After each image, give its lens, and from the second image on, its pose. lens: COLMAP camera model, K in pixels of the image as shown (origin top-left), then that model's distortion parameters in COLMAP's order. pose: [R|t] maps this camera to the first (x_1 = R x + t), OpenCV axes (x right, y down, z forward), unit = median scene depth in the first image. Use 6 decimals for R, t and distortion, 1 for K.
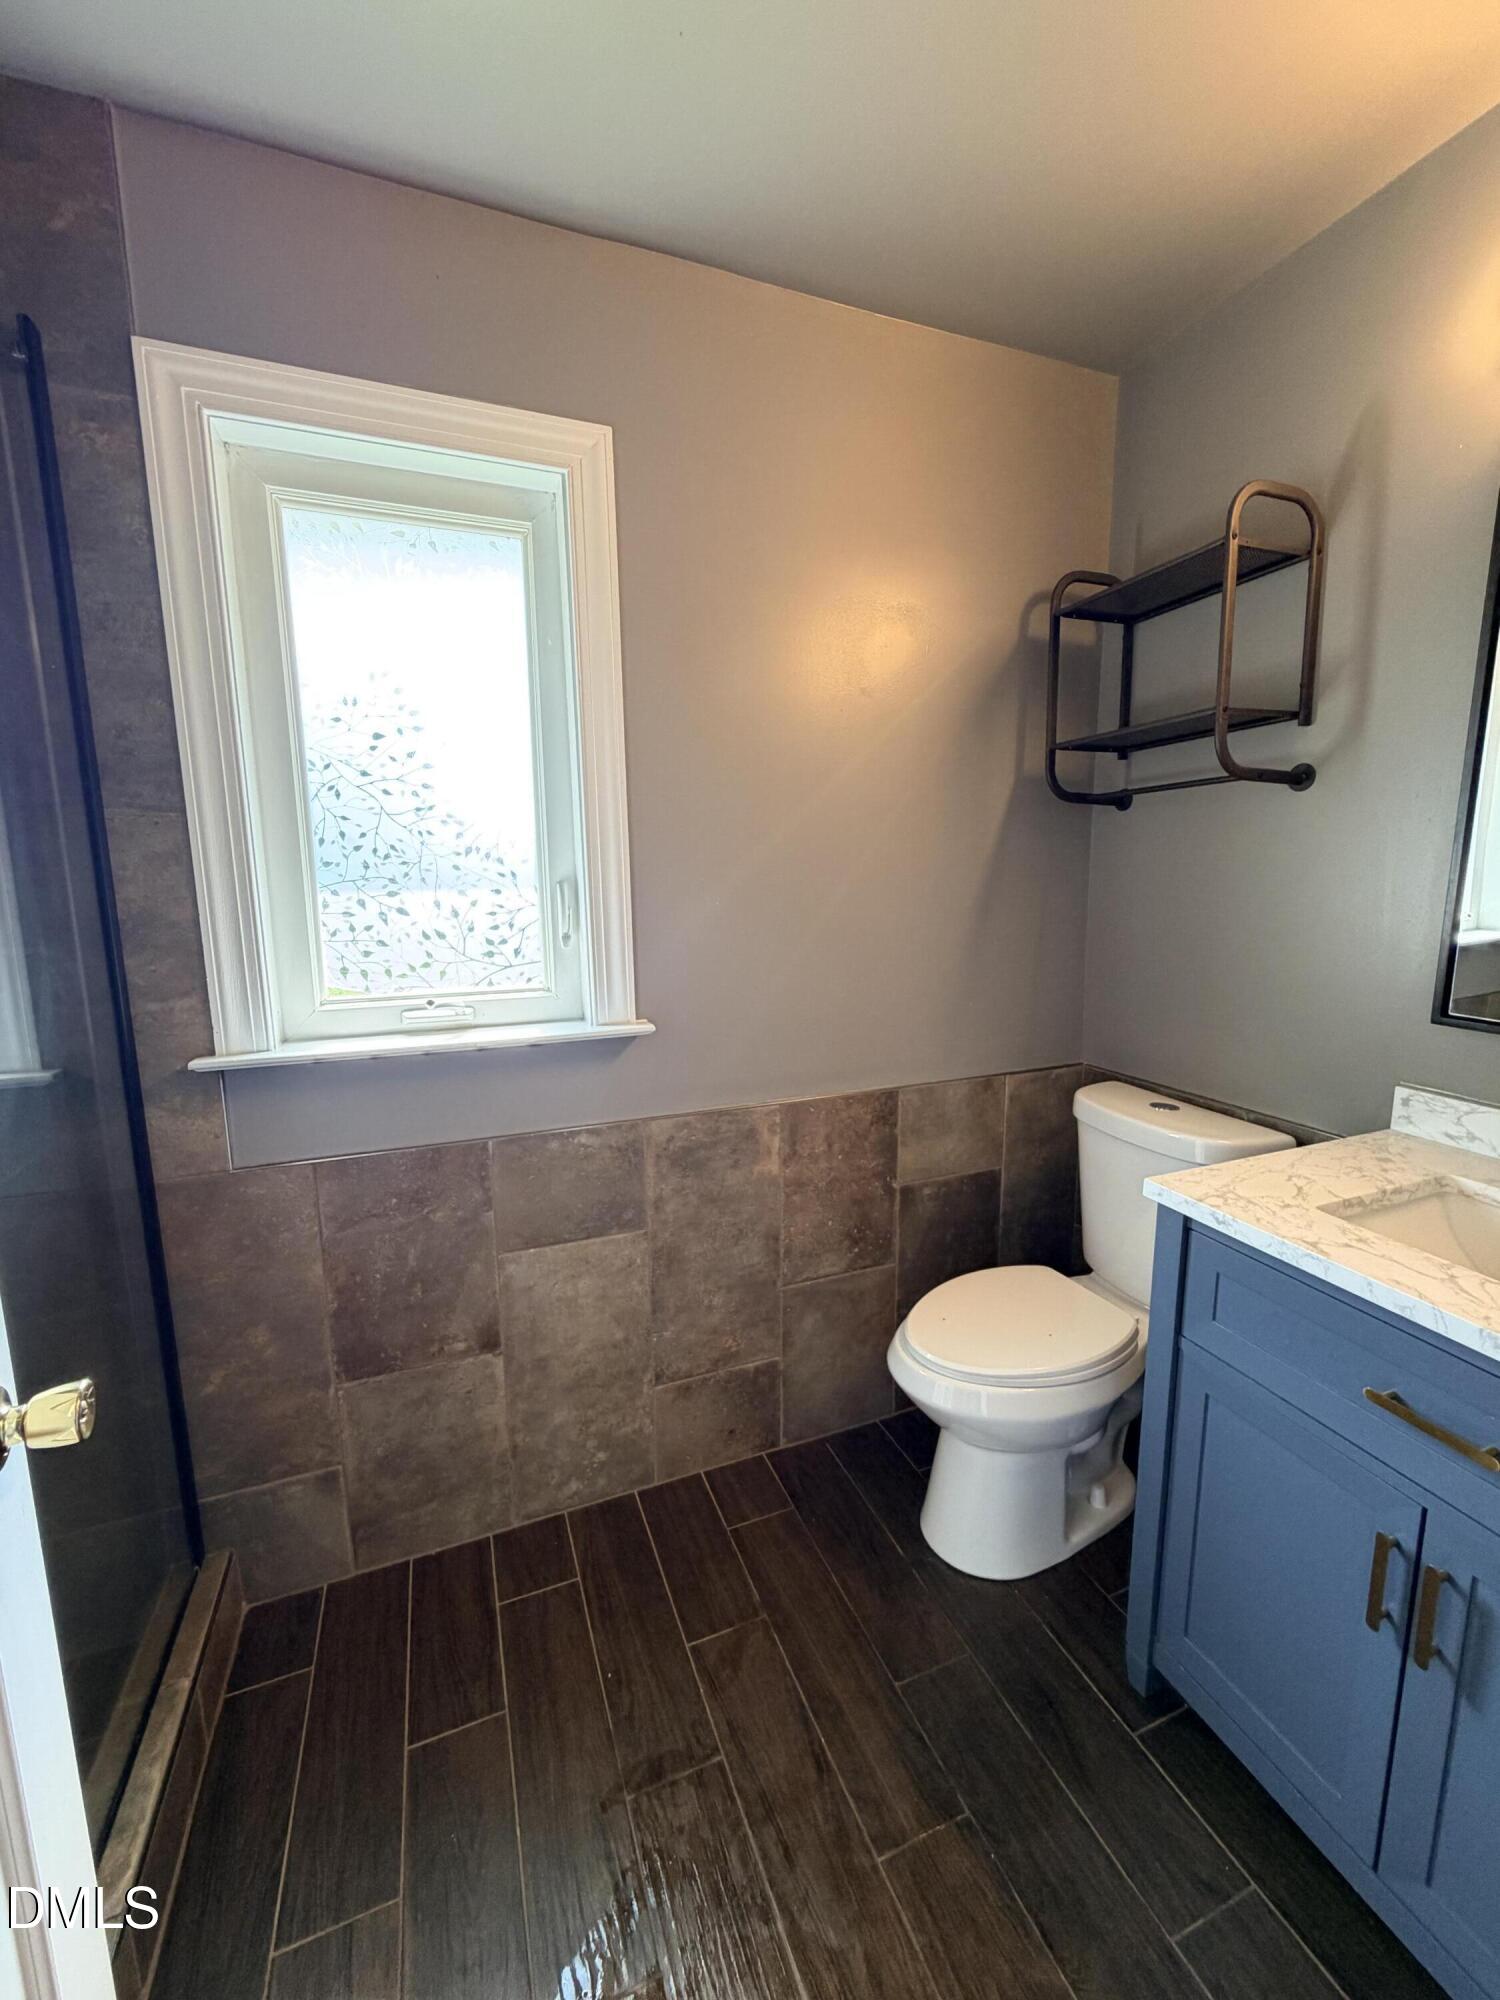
lens RADIAL K [[801.8, 0, 749.7], [0, 801.8, 997.7], [0, 0, 1]] dist [0.000951, 0.000060]
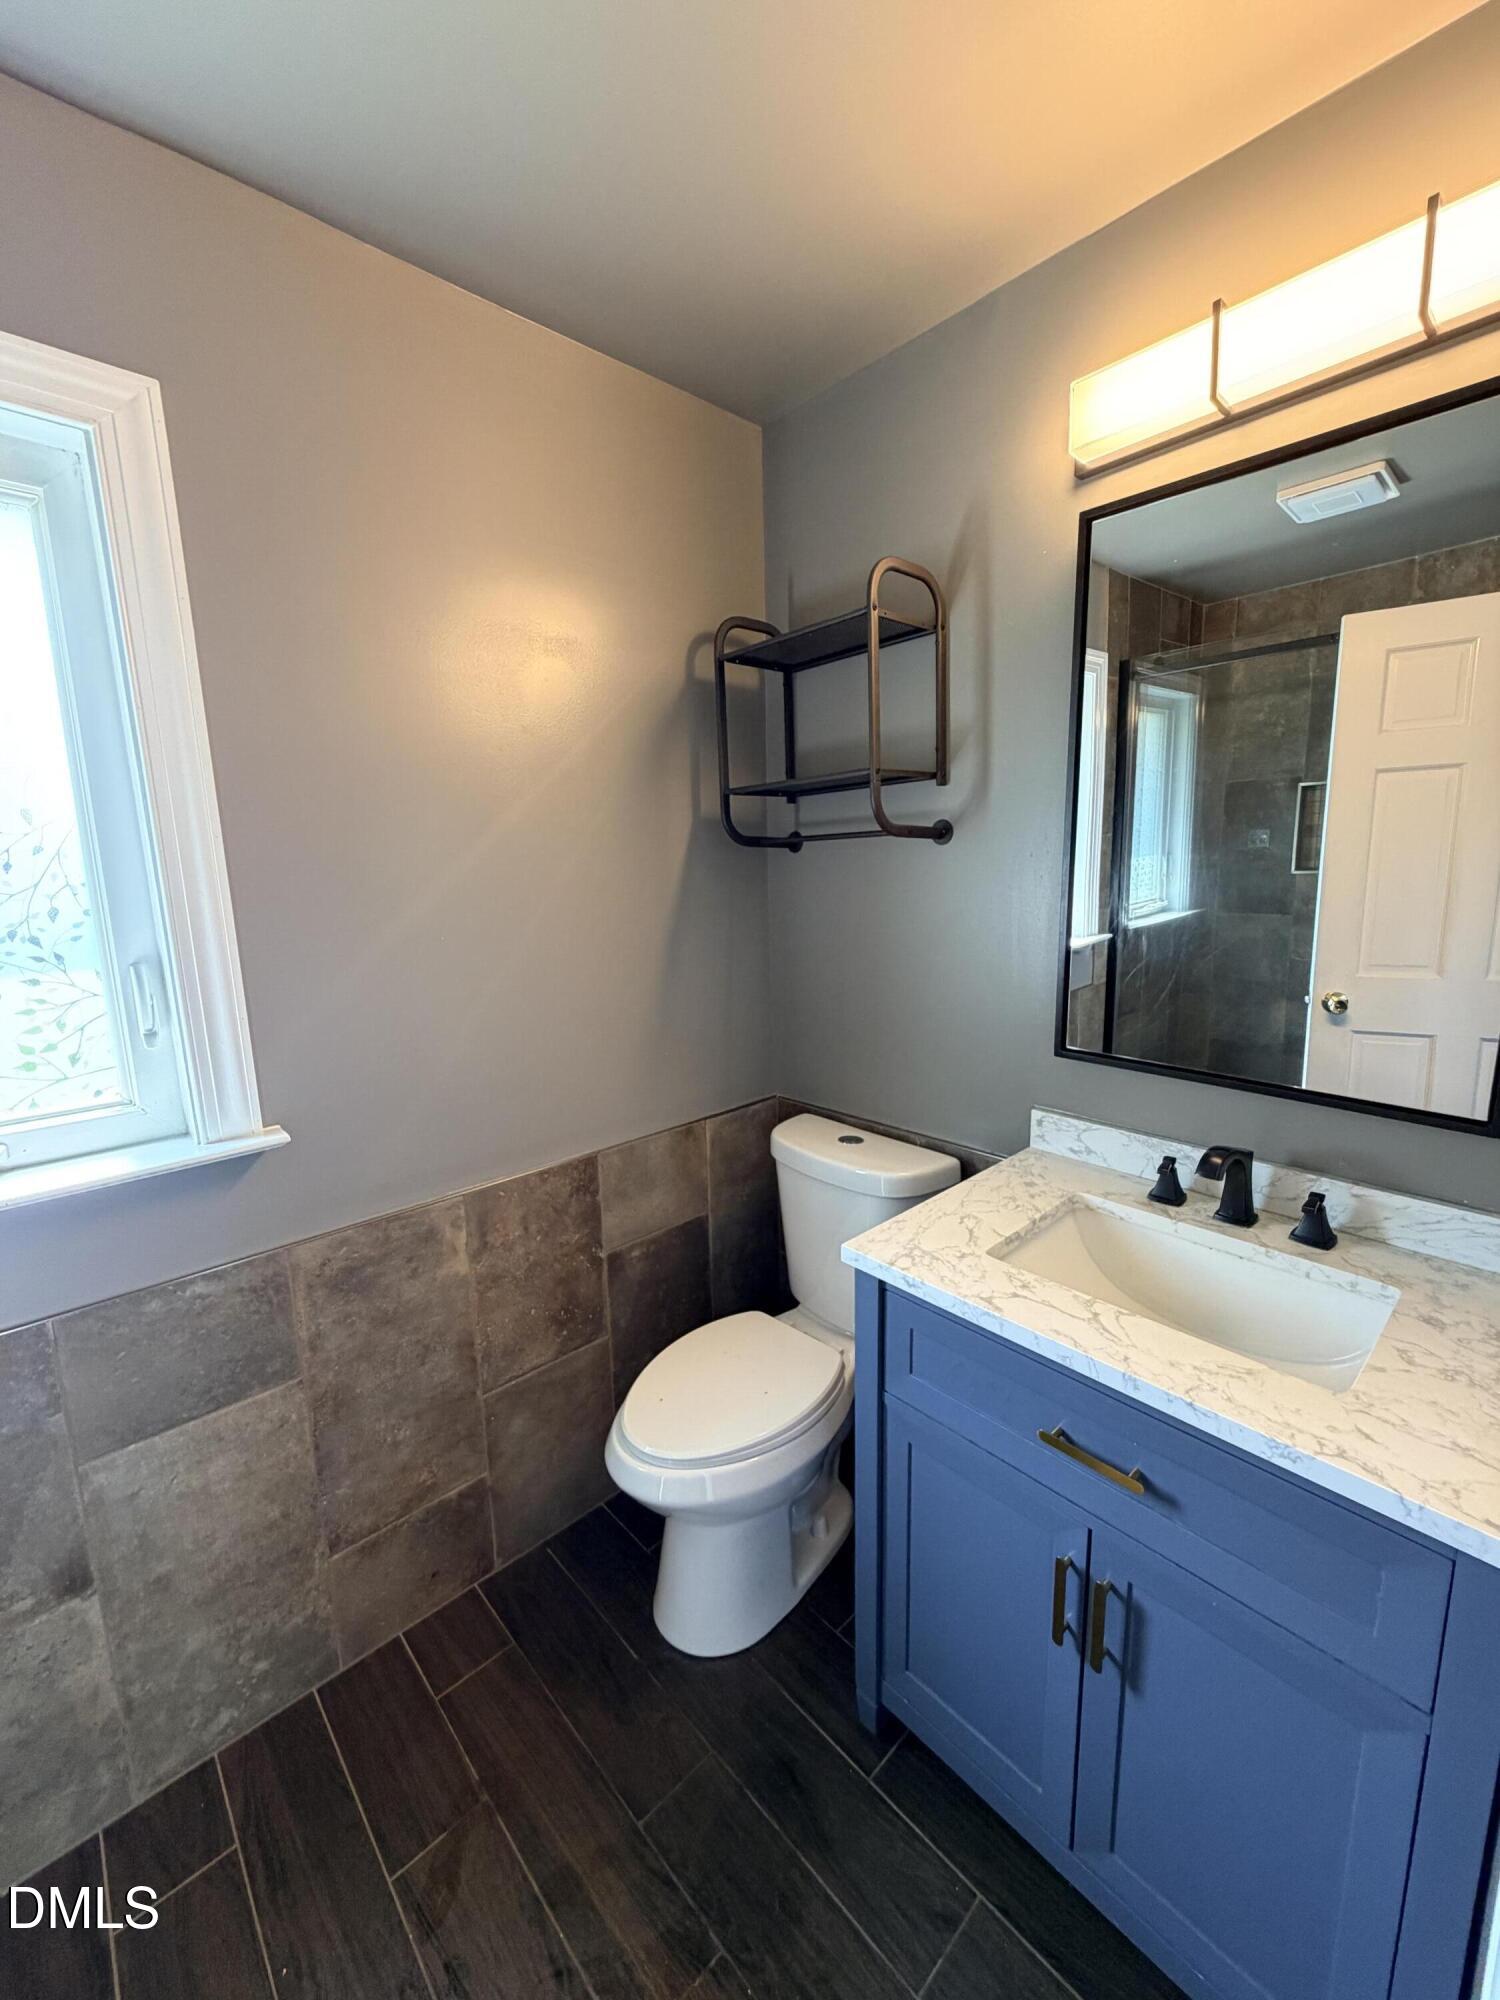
lens RADIAL K [[801.8, 0, 749.1], [0, 801.8, 998.0], [0, 0, 1]] dist [0.000951, 0.000060]
pose [[0.931297, -0.073008, 0.356869, 0.035412], [0.071119, 0.997297, 0.018432, -0.085699], [-0.357250, 0.008215, 0.933973, 0.073771]]
